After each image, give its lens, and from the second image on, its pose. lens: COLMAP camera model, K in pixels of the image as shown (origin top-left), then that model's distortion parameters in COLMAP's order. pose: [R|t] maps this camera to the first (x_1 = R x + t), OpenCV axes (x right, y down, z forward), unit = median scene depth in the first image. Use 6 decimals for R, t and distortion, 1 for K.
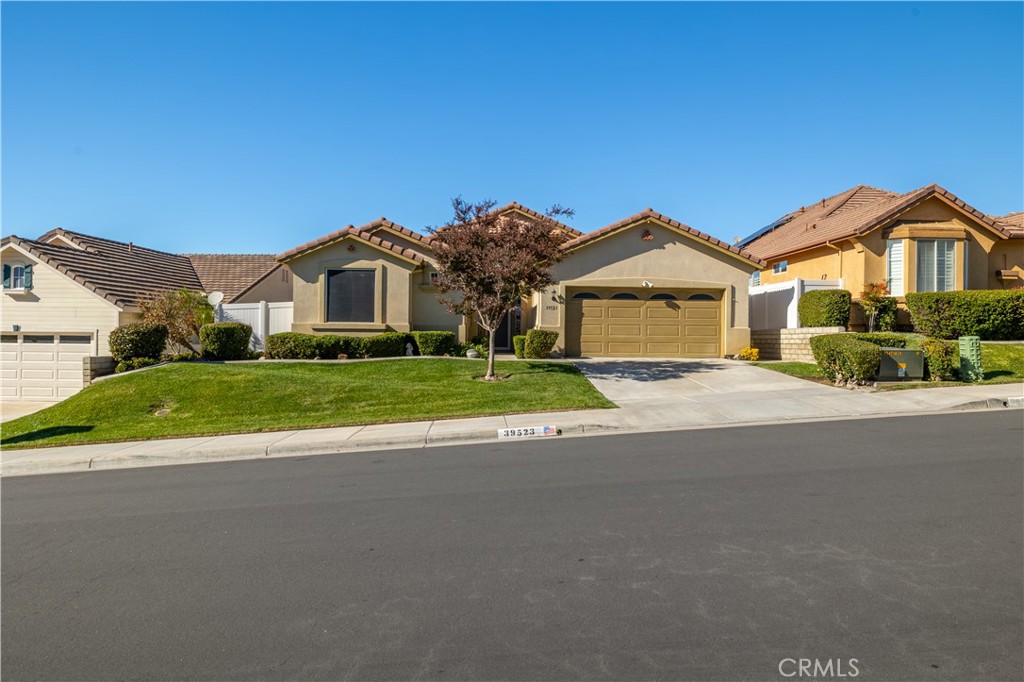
lens RADIAL K [[667.7, 0, 512.0], [0, 667.7, 341.0], [0, 0, 1]] dist [-0.001617, -0.000631]
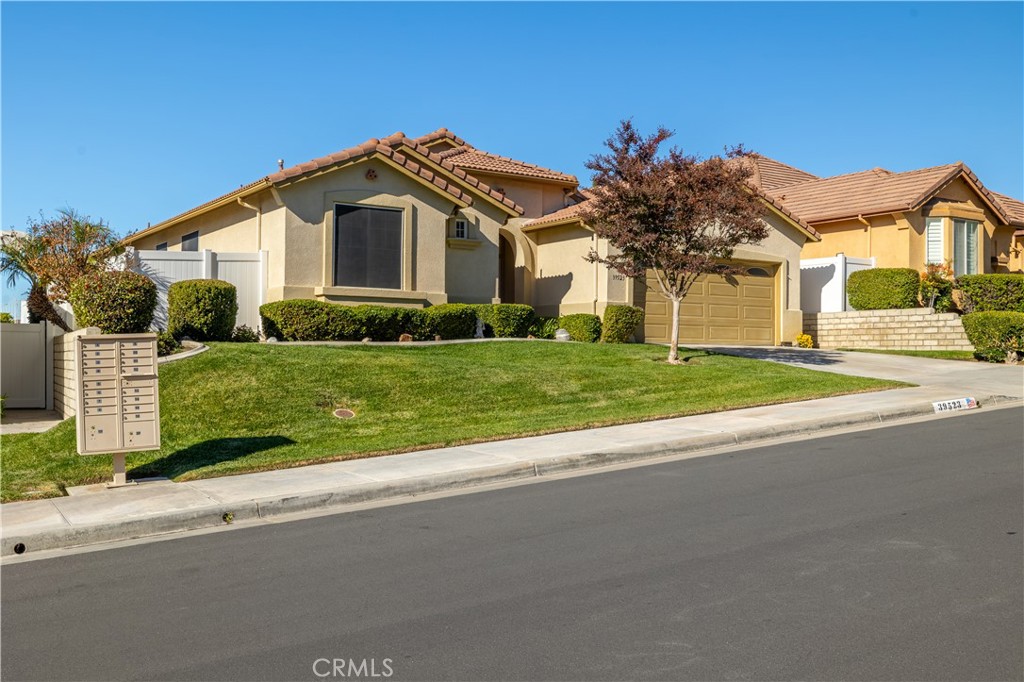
lens RADIAL K [[999.6, 0, 512.0], [0, 999.6, 341.0], [0, 0, 1]] dist [0.006463, 0.002955]
pose [[0.864315, 0.006402, 0.502911, -0.616320], [0.000801, 0.999900, -0.014106, 0.038221], [-0.502951, 0.012595, 0.864223, 0.086423]]
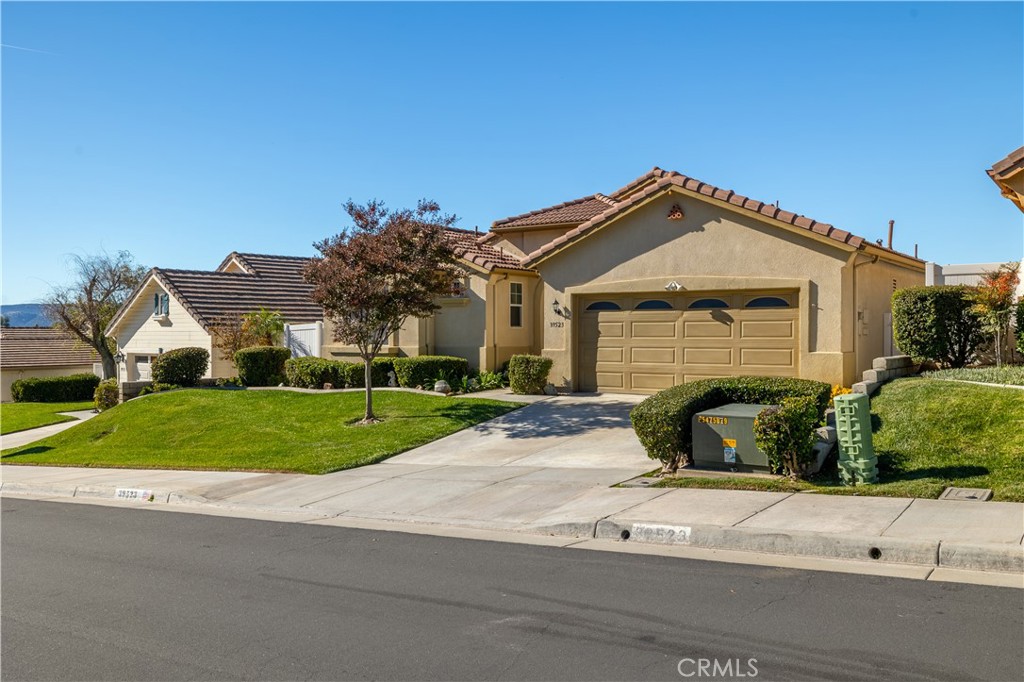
lens RADIAL K [[871.0, 0, 512.0], [0, 871.0, 341.0], [0, 0, 1]] dist [0.004060, 0.001970]
pose [[0.787371, -0.004521, -0.616463, 0.611927], [0.007594, 0.999968, 0.002366, -0.034737], [0.616433, -0.006544, 0.787380, 0.223050]]
